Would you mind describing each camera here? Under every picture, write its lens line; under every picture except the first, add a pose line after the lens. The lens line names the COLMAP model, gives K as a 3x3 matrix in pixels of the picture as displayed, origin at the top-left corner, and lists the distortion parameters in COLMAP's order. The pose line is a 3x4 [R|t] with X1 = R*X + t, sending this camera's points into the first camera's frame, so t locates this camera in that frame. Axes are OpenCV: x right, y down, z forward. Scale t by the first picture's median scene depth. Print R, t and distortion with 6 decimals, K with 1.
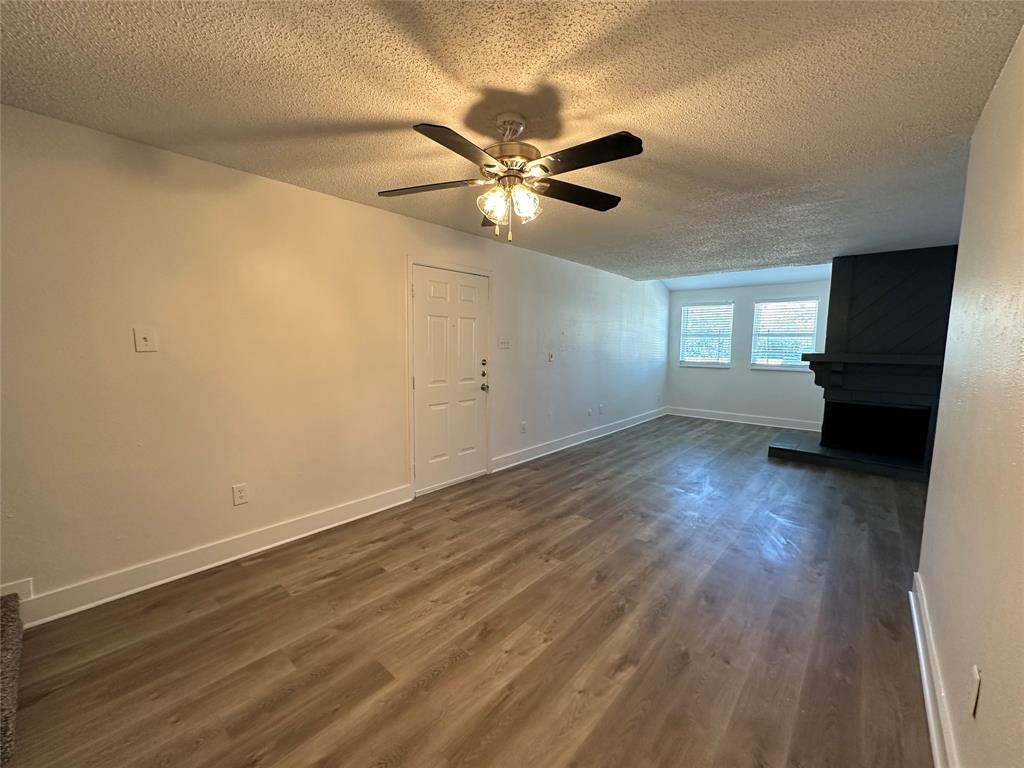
lens RADIAL K [[406.7, 0, 510.5], [0, 406.7, 389.0], [0, 0, 1]] dist [-0.002892, 0.000075]
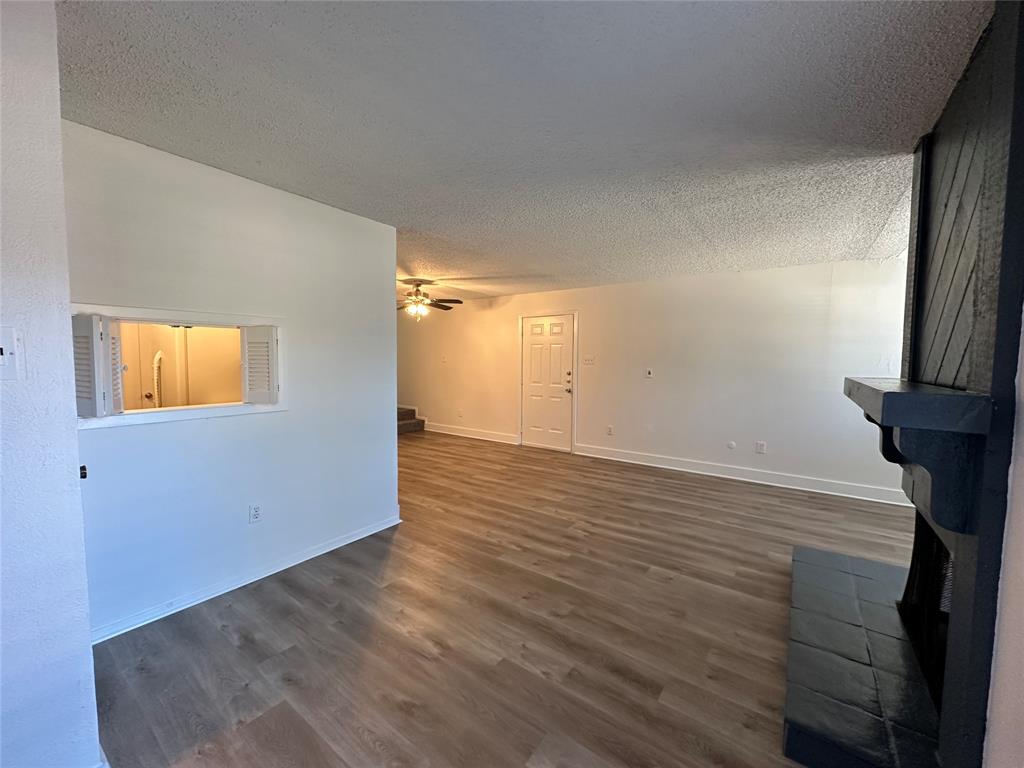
lens RADIAL K [[406.7, 0, 508.4], [0, 406.7, 390.2], [0, 0, 1]] dist [-0.002892, 0.000075]
pose [[0.090276, 0.067259, -0.993643, 1.358325], [-0.119053, 0.991291, 0.056283, -0.061998], [0.988775, 0.113215, 0.097497, 0.646282]]
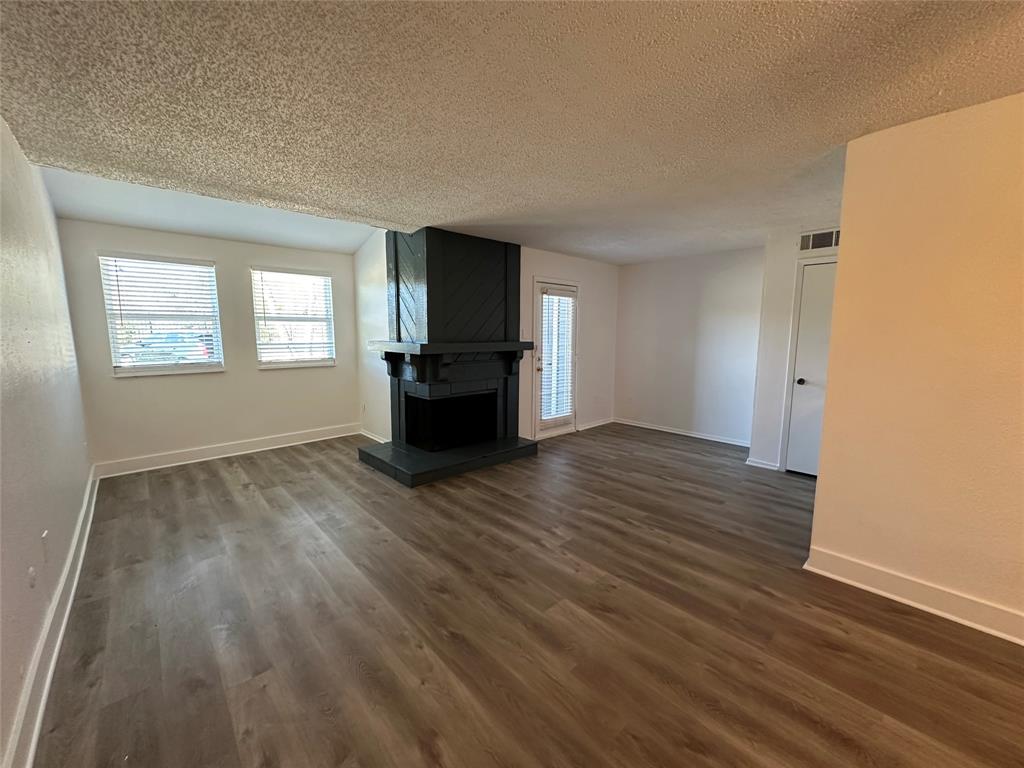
lens RADIAL K [[406.7, 0, 509.4], [0, 406.7, 385.0], [0, 0, 1]] dist [-0.002892, 0.000075]
pose [[0.109613, -0.139196, 0.984180, -0.047041], [0.109128, 0.985846, 0.127277, -0.107804], [-0.987966, 0.093450, 0.123251, 0.866997]]
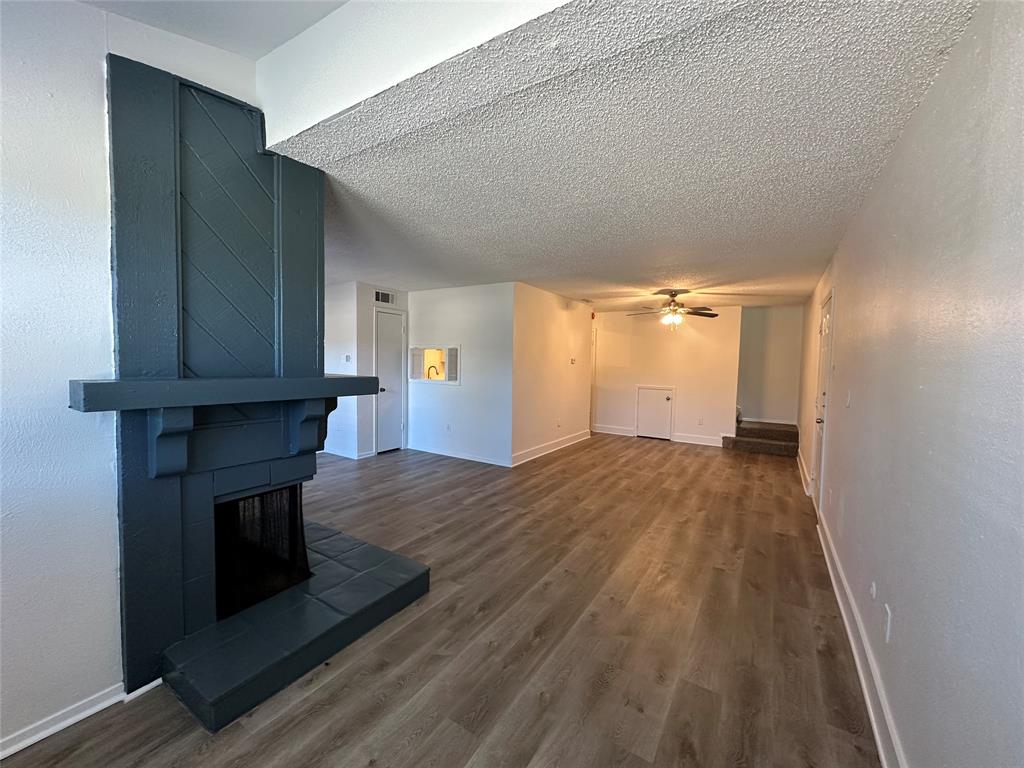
lens RADIAL K [[406.7, 0, 513.3], [0, 406.7, 379.8], [0, 0, 1]] dist [-0.002892, 0.000075]
pose [[-0.987186, -0.026635, -0.157335, 0.743169], [-0.051466, 0.986426, 0.155930, -0.197185], [0.151046, 0.162029, -0.975157, 1.748084]]
